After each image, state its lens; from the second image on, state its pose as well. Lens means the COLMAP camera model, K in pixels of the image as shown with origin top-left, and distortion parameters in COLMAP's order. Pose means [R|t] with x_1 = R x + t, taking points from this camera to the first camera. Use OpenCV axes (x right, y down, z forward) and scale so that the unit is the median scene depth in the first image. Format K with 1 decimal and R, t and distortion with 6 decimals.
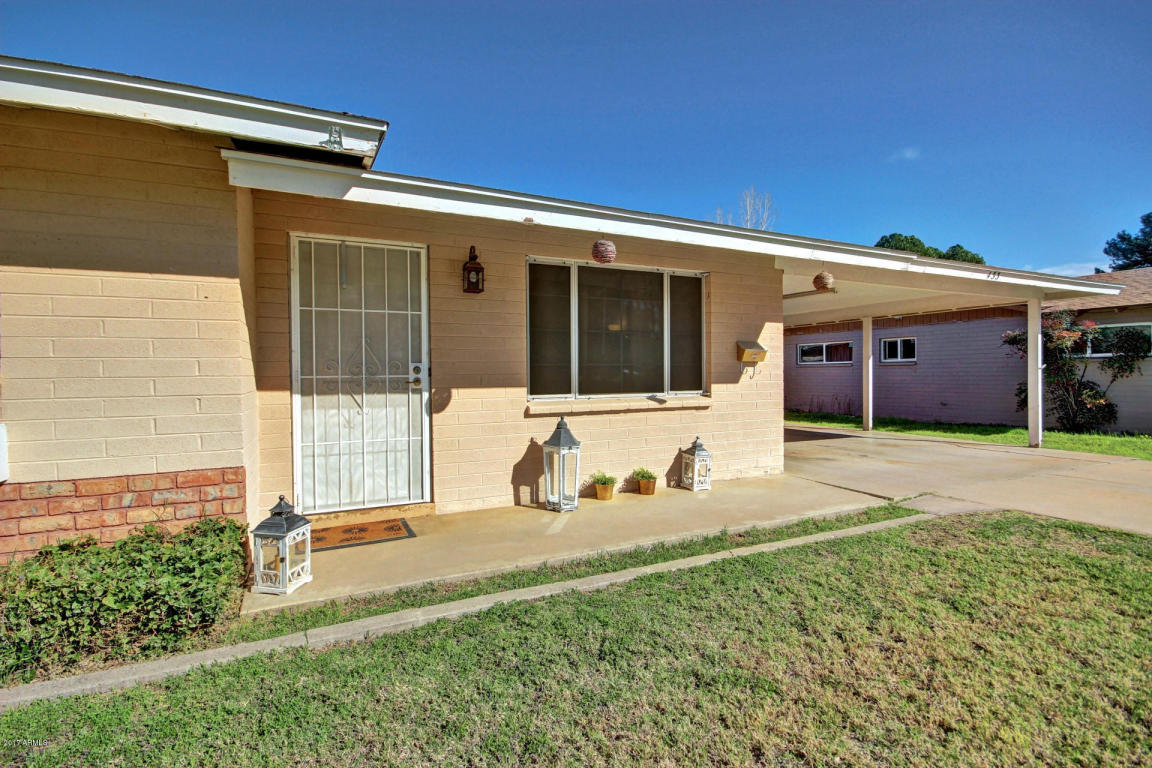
lens RADIAL K [[519.4, 0, 549.9], [0, 519.4, 379.6], [0, 0, 1]] dist [-0.000780, -0.000246]
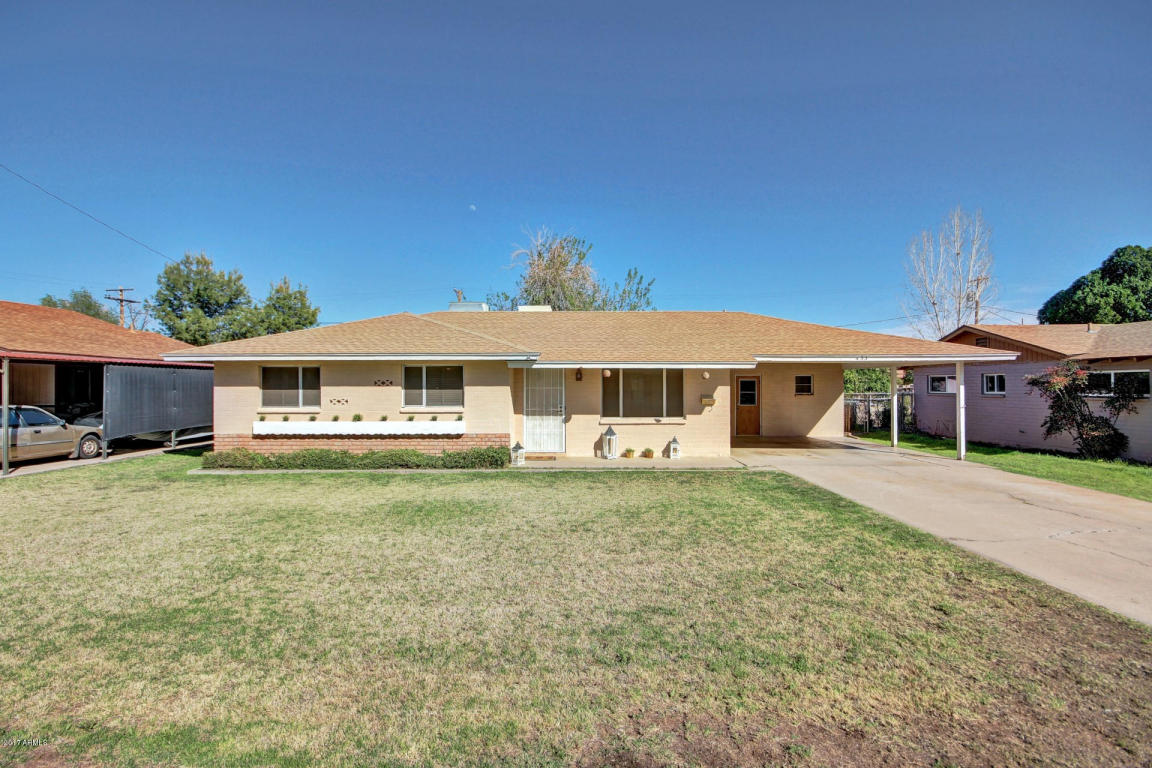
lens RADIAL K [[541.5, 0, 566.7], [0, 541.5, 382.3], [0, 0, 1]] dist [0.004563, -0.005980]
pose [[0.900695, 0.001468, -0.434450, 0.971723], [-0.008181, 0.999874, -0.013584, -0.106170], [0.434375, 0.015789, 0.900594, -1.547501]]
